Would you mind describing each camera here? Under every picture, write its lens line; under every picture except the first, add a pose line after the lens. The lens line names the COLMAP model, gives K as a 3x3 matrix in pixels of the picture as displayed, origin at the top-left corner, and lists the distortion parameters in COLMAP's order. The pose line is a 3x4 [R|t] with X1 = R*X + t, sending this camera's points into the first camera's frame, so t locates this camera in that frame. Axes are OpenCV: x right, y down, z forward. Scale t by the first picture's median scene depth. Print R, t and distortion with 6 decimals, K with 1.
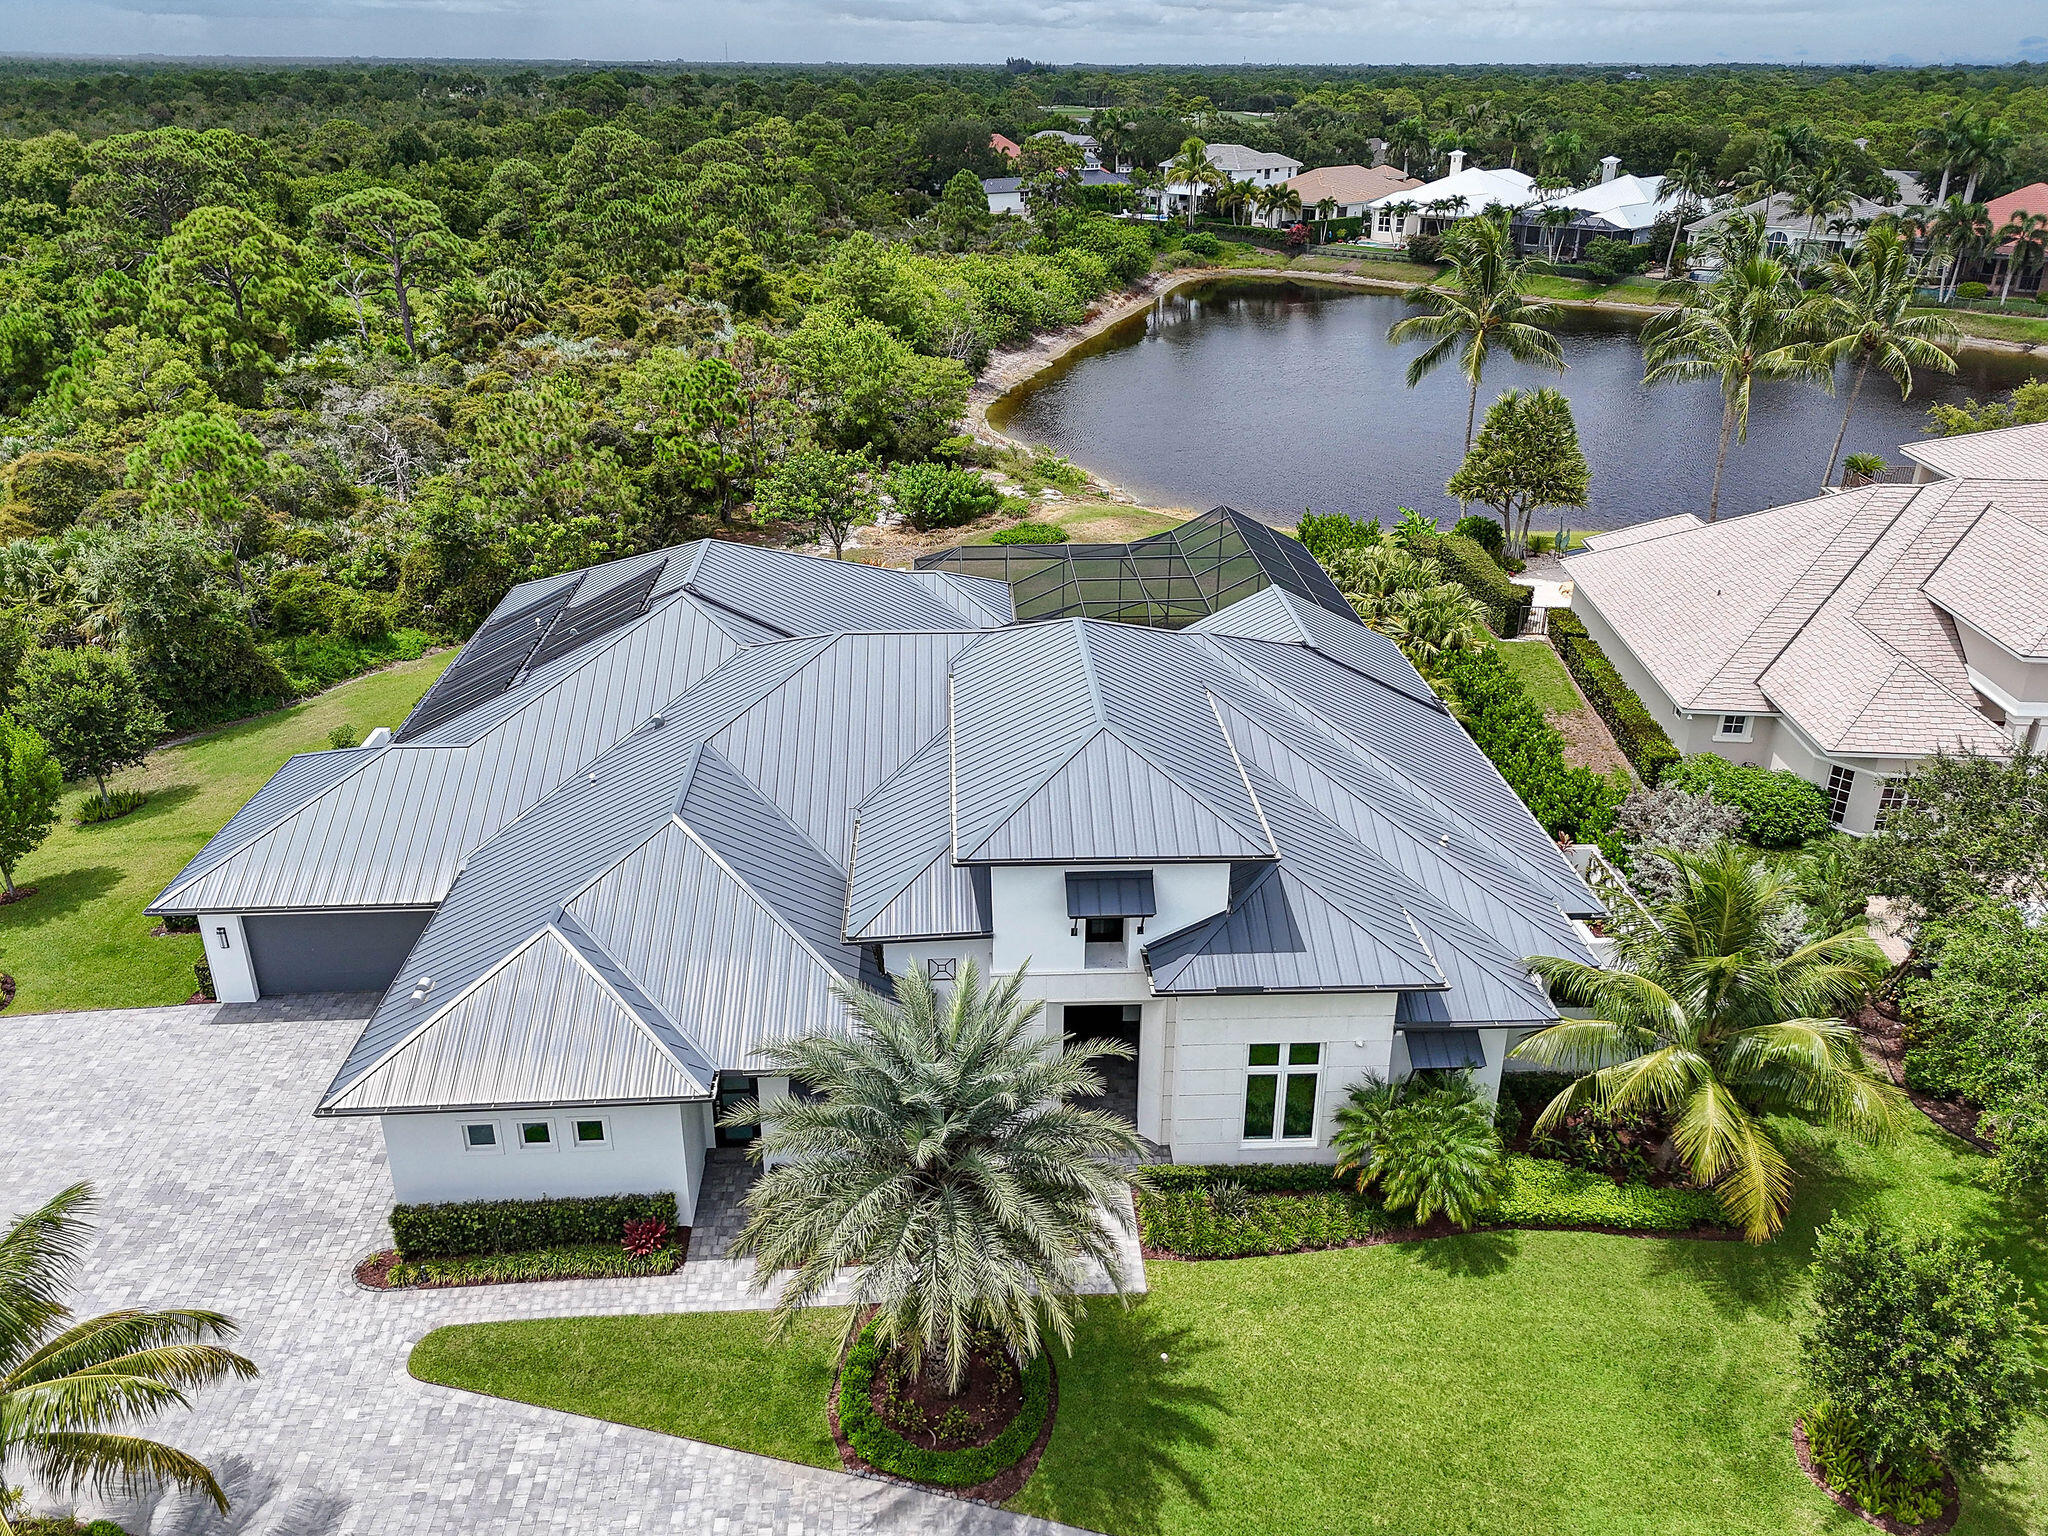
lens RADIAL K [[1502.2, 0, 1027.9], [0, 1502.2, 767.5], [0, 0, 1]] dist [0.051168, -0.040228]
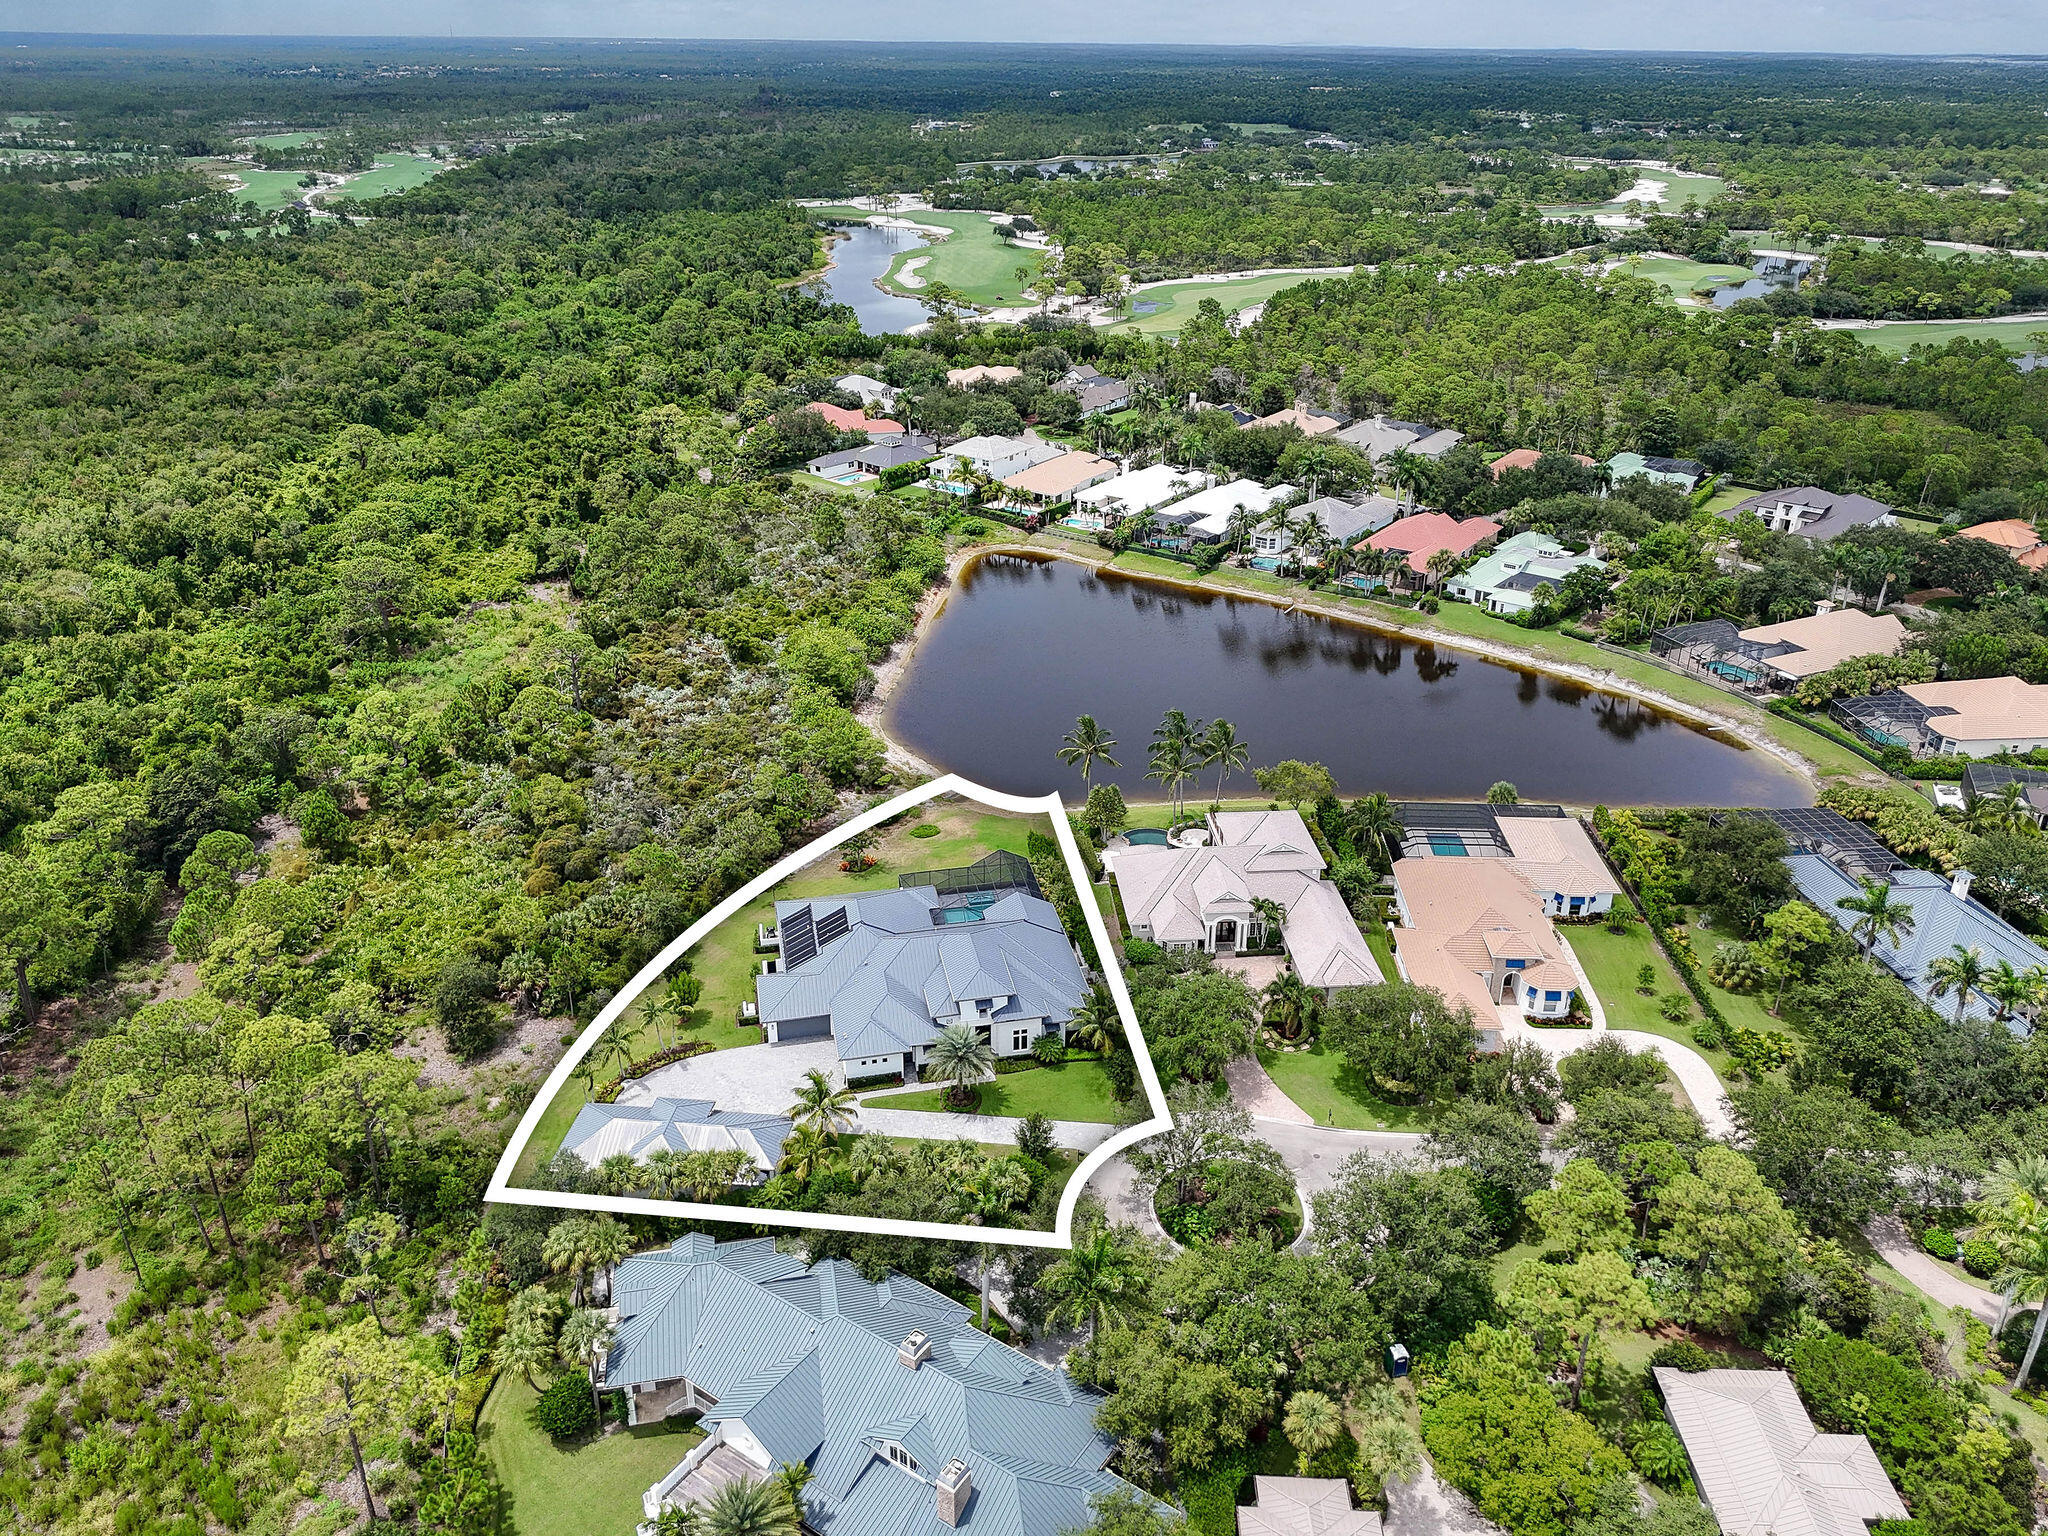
lens RADIAL K [[1502.2, 0, 1029.2], [0, 1502.2, 758.9], [0, 0, 1]] dist [0.051168, -0.040228]
pose [[0.988129, -0.068672, 0.137427, -0.072648], [0.067232, 0.997623, 0.015096, -0.135044], [-0.138137, -0.005677, 0.990397, -0.676282]]
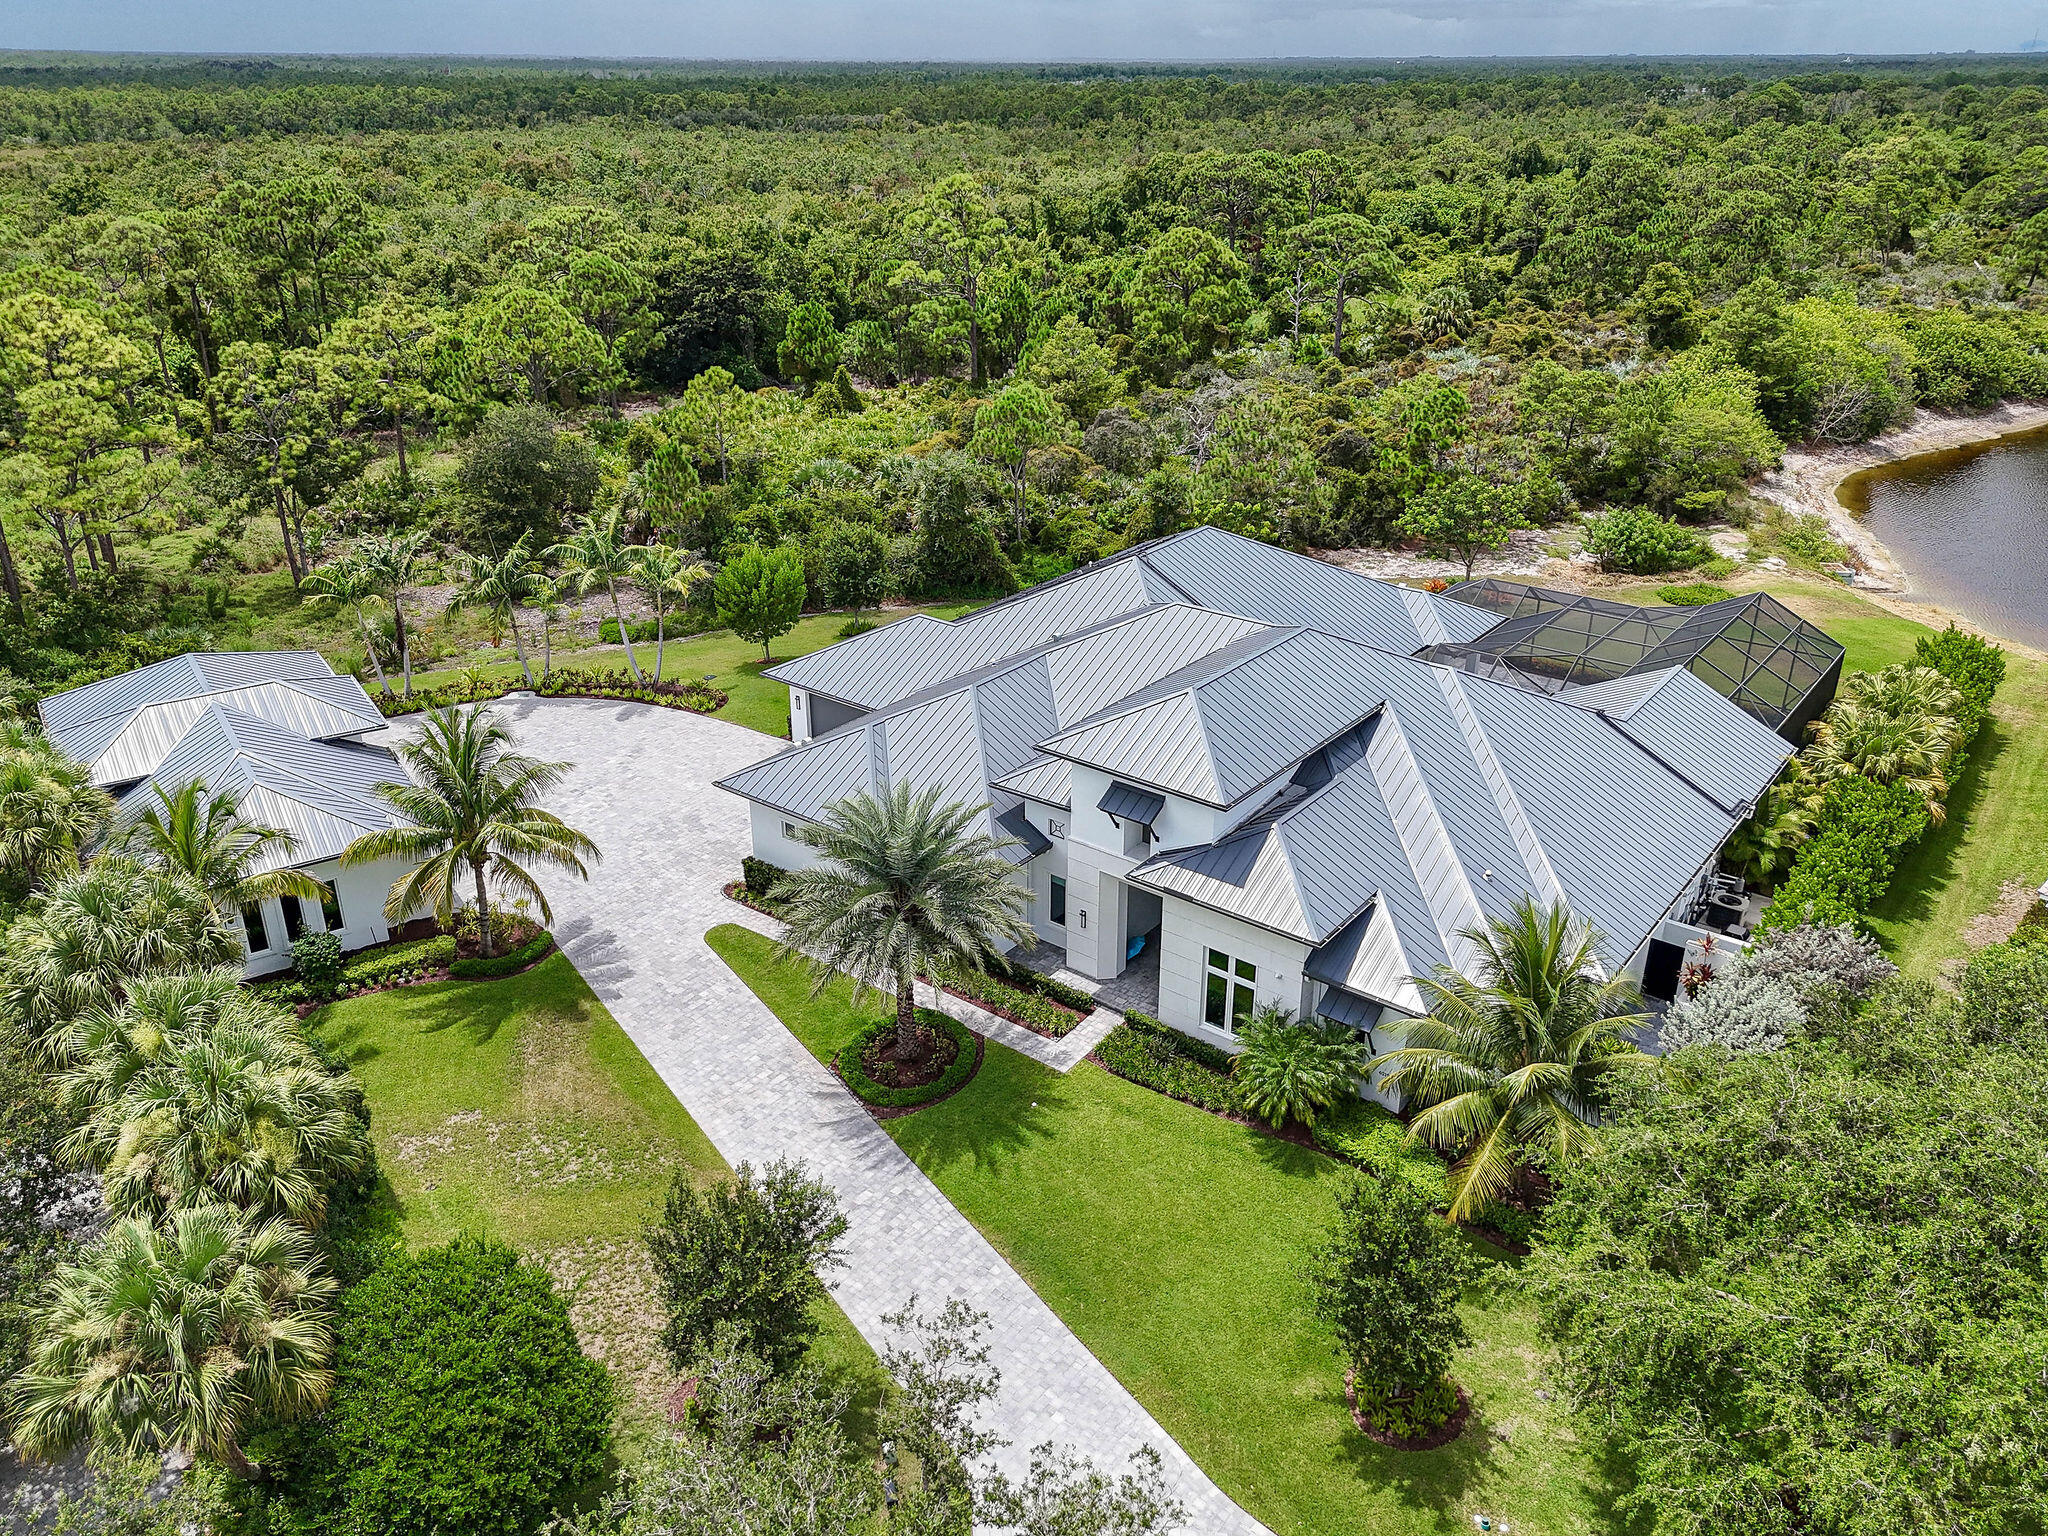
lens RADIAL K [[1502.2, 0, 1025.6], [0, 1502.2, 768.7], [0, 0, 1]] dist [0.051168, -0.040228]
pose [[0.752877, 0.273830, -0.598493, 0.134723], [-0.272265, 0.957464, 0.095574, -0.008525], [0.599207, 0.090993, 0.795406, -0.028528]]
